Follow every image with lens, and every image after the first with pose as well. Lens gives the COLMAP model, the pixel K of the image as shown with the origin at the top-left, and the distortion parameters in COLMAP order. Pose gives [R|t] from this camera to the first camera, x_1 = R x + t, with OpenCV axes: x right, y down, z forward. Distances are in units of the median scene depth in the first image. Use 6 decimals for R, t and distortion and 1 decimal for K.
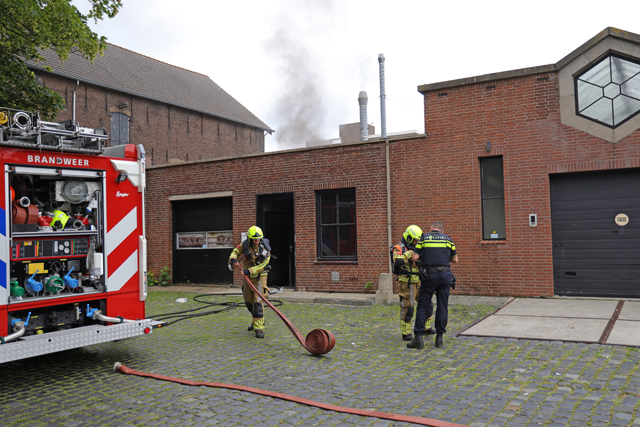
lens RADIAL K [[589.9, 0, 320.0], [0, 589.9, 213.5], [0, 0, 1]] dist [0.003392, 0.002097]
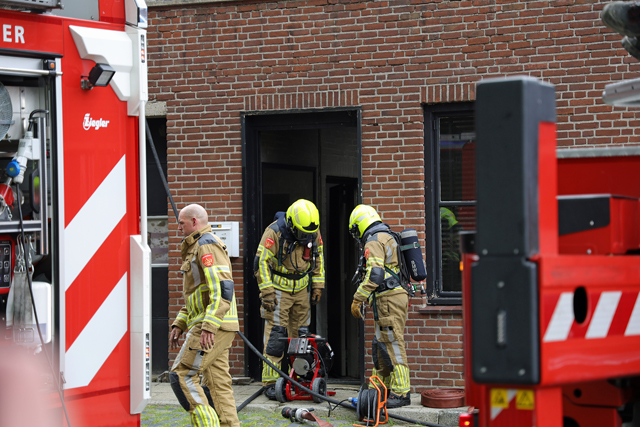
lens RADIAL K [[1814.4, 0, 320.0], [0, 1814.4, 213.5], [0, 0, 1]] dist [0.665871, 0.223798]
pose [[0.997136, 0.008968, 0.075099, -0.174023], [-0.011251, 0.999486, 0.030029, -0.007271], [-0.074791, -0.030788, 0.996724, -0.089217]]
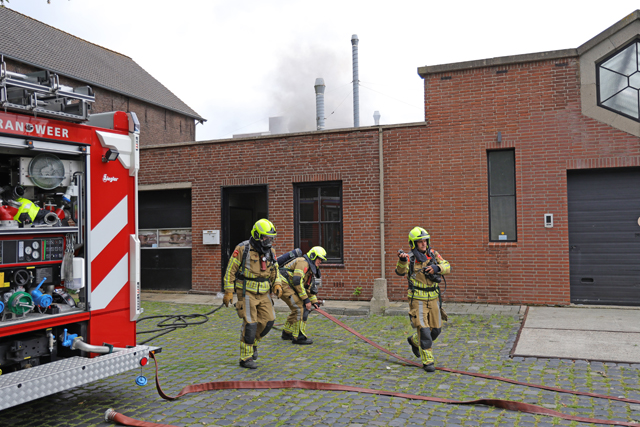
lens RADIAL K [[598.6, 0, 320.0], [0, 598.6, 213.5], [0, 0, 1]] dist [0.011779, 0.012145]
pose [[0.989015, 0.014975, 0.147055, -0.114172], [-0.015582, 0.999874, 0.002979, 0.003180], [-0.146992, -0.005238, 0.989124, 0.133784]]
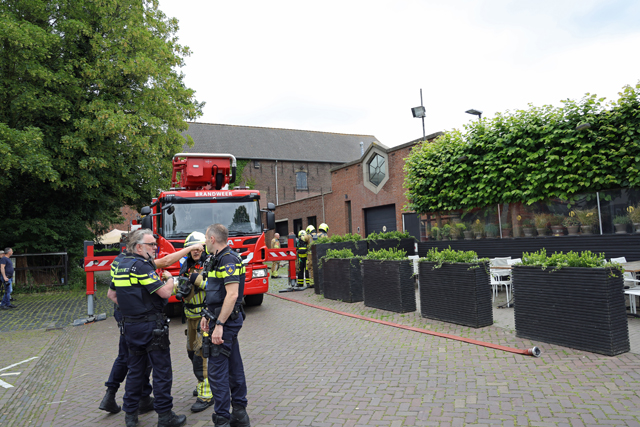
lens RADIAL K [[427.4, 0, 320.0], [0, 427.4, 213.5], [0, 0, 1]] dist [-0.061562, 0.002037]
pose [[0.852463, -0.056251, -0.519753, 1.009897], [0.062871, 0.998010, -0.004894, -0.047390], [0.518993, -0.028506, 0.854303, -0.416338]]
